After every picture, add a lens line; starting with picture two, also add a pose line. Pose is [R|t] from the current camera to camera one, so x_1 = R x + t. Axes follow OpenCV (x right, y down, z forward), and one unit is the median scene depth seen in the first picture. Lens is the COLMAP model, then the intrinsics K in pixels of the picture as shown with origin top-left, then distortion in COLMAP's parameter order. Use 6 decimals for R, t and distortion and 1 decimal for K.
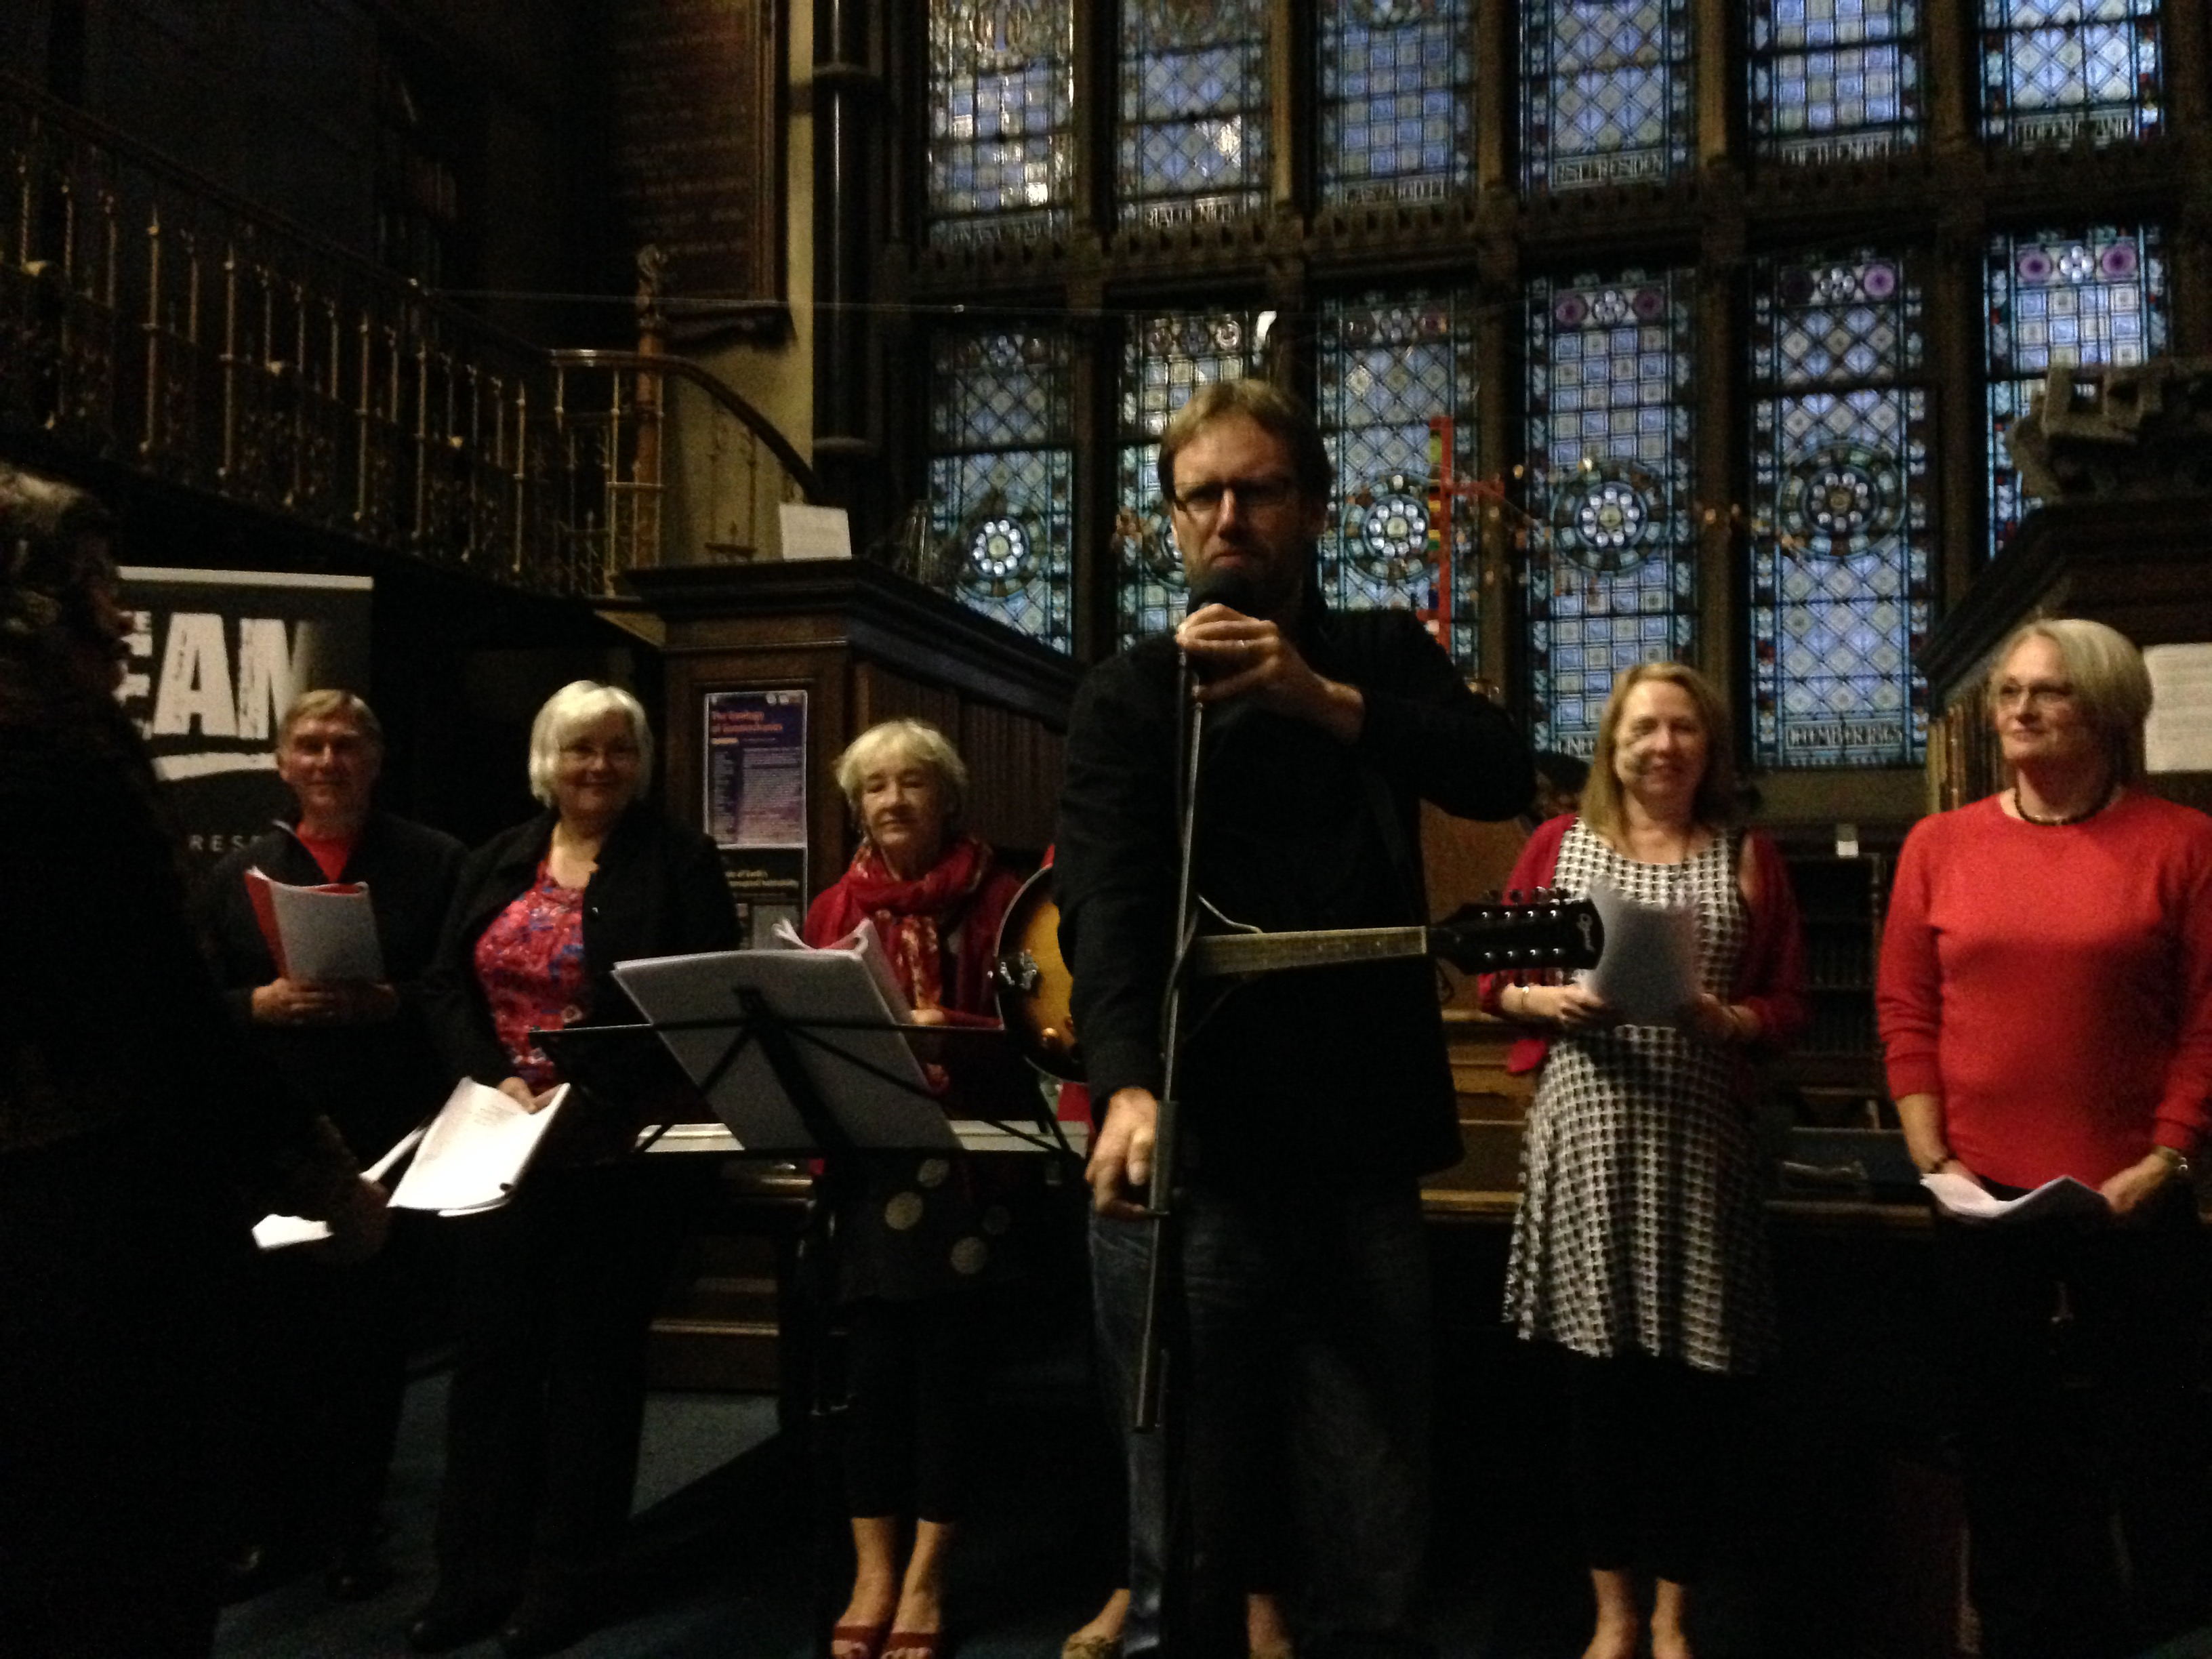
lens RADIAL K [[2153.1, 0, 1108.7], [0, 2153.1, 838.2], [0, 0, 1]] dist [0.135047, 0.000000]
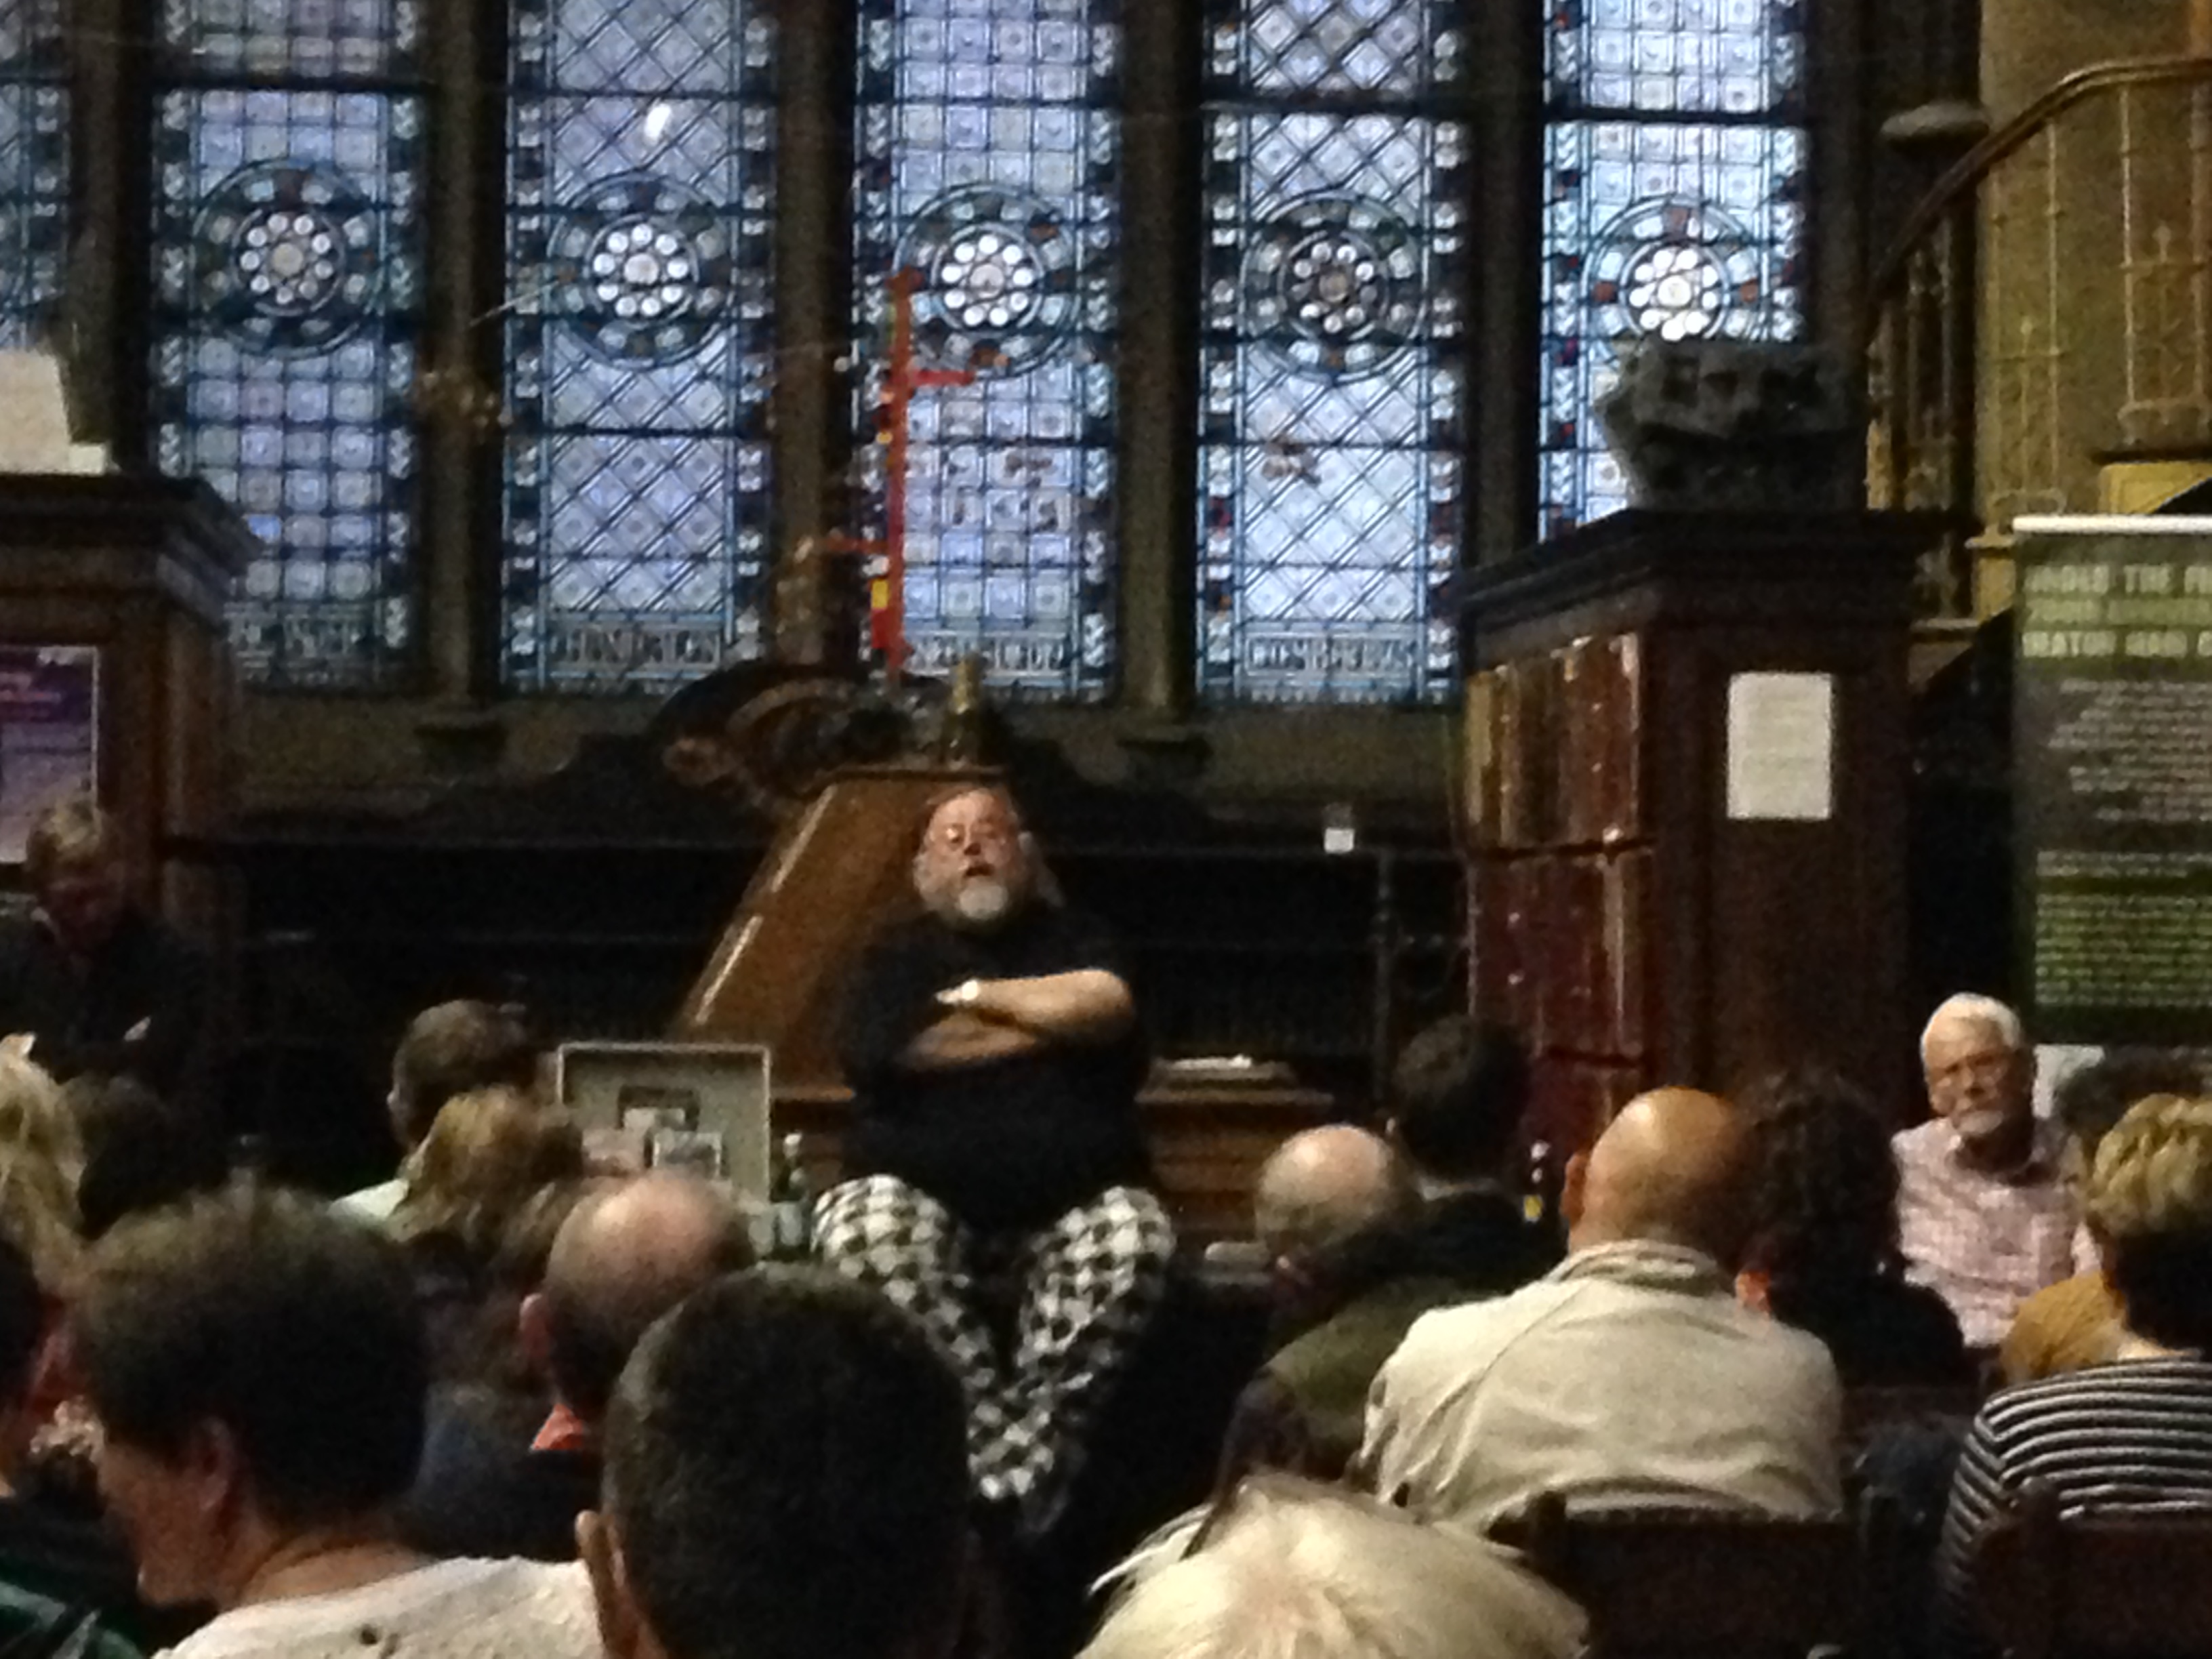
lens RADIAL K [[6378.1, 0, 1106.6], [0, 6378.1, 826.1], [0, 0, 1]] dist [0.447807, 0.000000]
pose [[0.943729, 0.019644, 0.330135, -0.337410], [-0.033420, 0.998789, 0.036105, -0.061633], [-0.329026, -0.045106, 0.943243, -0.734674]]
